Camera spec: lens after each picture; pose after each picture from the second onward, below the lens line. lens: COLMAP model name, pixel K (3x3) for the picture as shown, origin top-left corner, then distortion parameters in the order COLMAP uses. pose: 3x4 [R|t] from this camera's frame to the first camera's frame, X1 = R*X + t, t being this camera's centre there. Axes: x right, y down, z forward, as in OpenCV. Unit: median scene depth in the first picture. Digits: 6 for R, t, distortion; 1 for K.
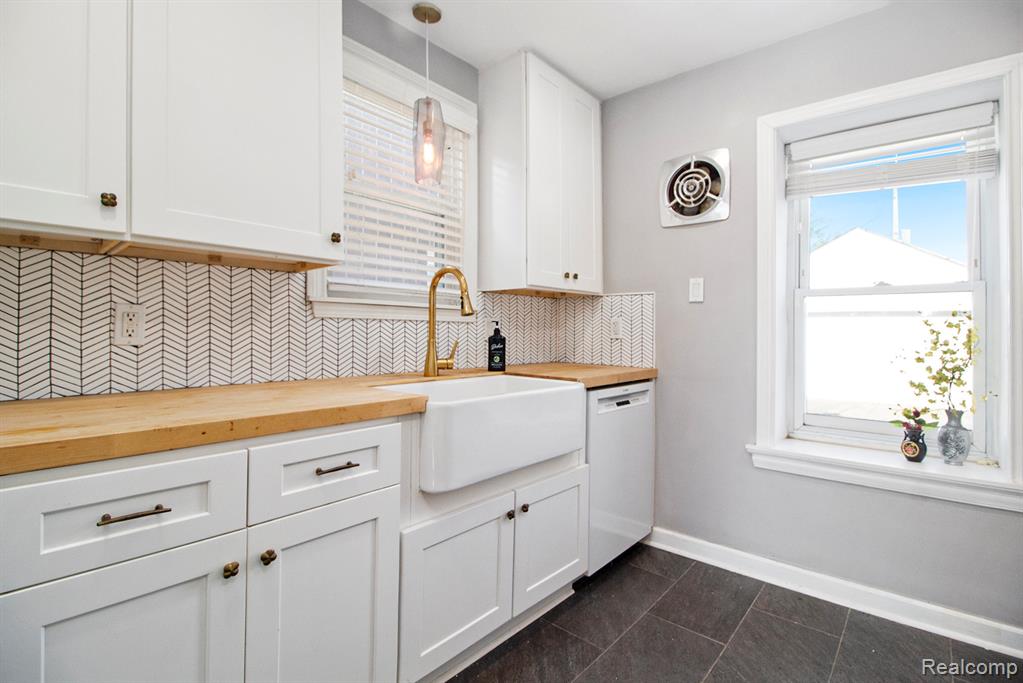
lens RADIAL K [[478.5, 0, 499.7], [0, 478.5, 321.7], [0, 0, 1]] dist [-0.014775, -0.001666]
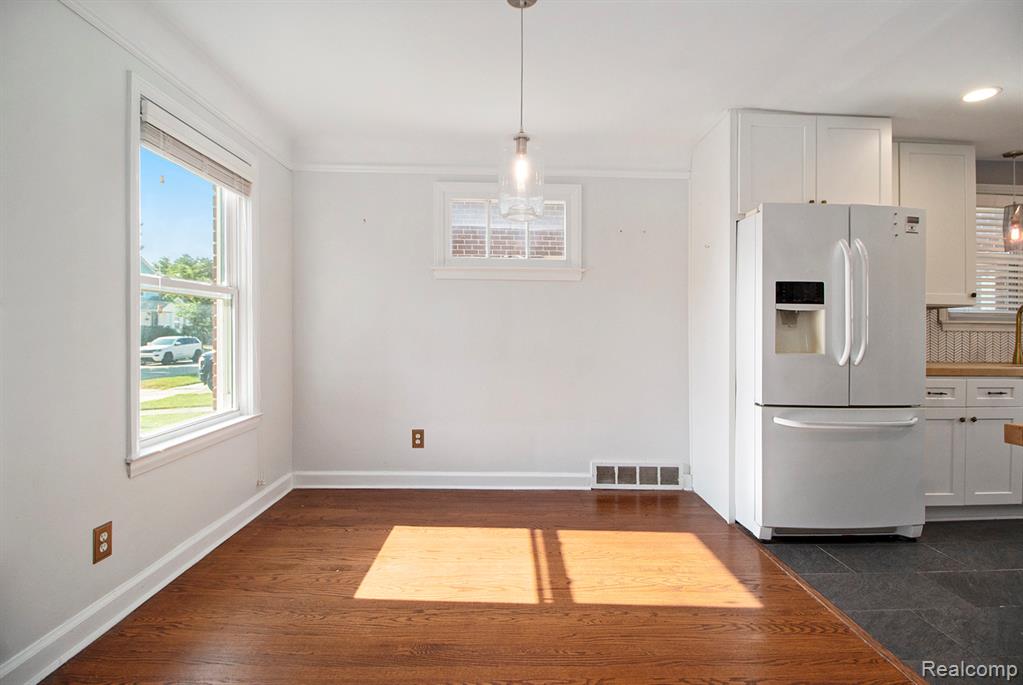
lens RADIAL K [[478.5, 0, 508.2], [0, 478.5, 331.4], [0, 0, 1]] dist [-0.014775, -0.001666]
pose [[0.693154, -0.003251, -0.720782, -0.182956], [0.008804, 0.999953, 0.003957, -0.024187], [0.720736, -0.009089, 0.693150, -1.335453]]
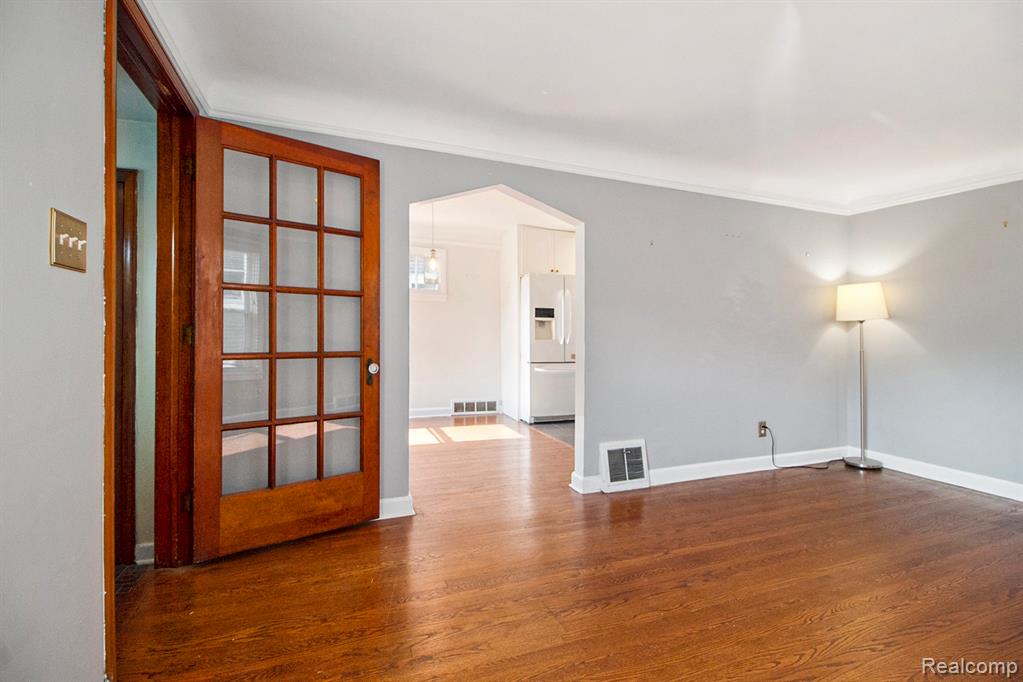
lens RADIAL K [[478.5, 0, 512.7], [0, 478.5, 320.6], [0, 0, 1]] dist [-0.014775, -0.001666]
pose [[0.898856, -0.015057, -0.437985, 0.490607], [0.010670, 0.999865, -0.012475, -0.032633], [0.438113, 0.006540, 0.898896, -2.508163]]
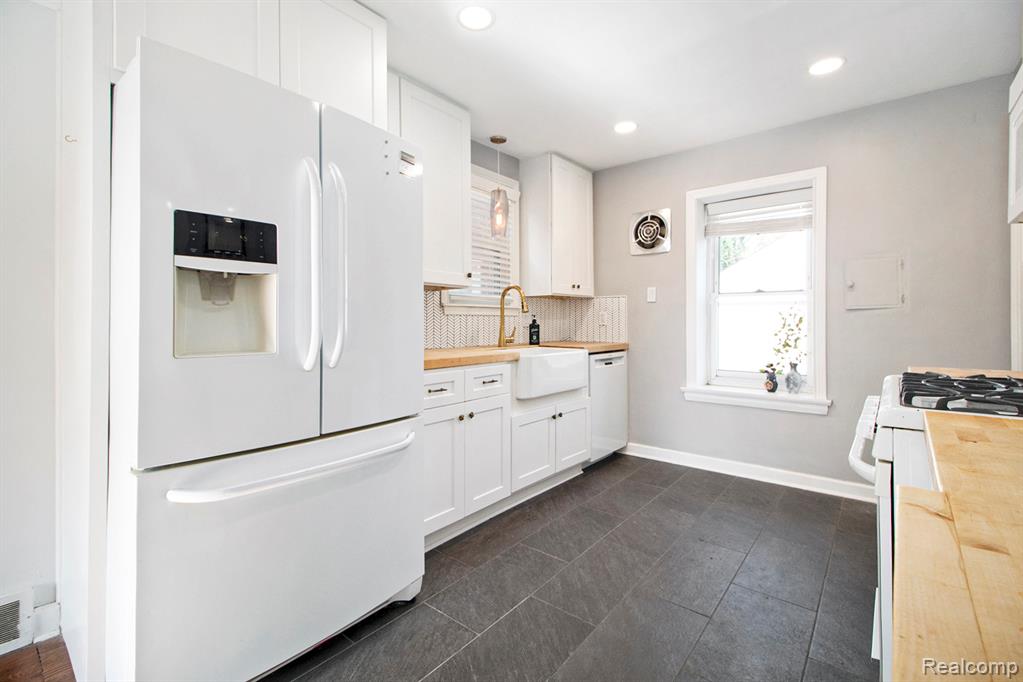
lens RADIAL K [[466.1, 0, 525.8], [0, 466.1, 318.0], [0, 0, 1]] dist [0.009894, -0.000501]
pose [[0.994976, -0.010838, 0.099525, -0.207166], [0.009913, 0.999903, 0.009781, -0.007610], [-0.099621, -0.008745, 0.994987, -0.643438]]
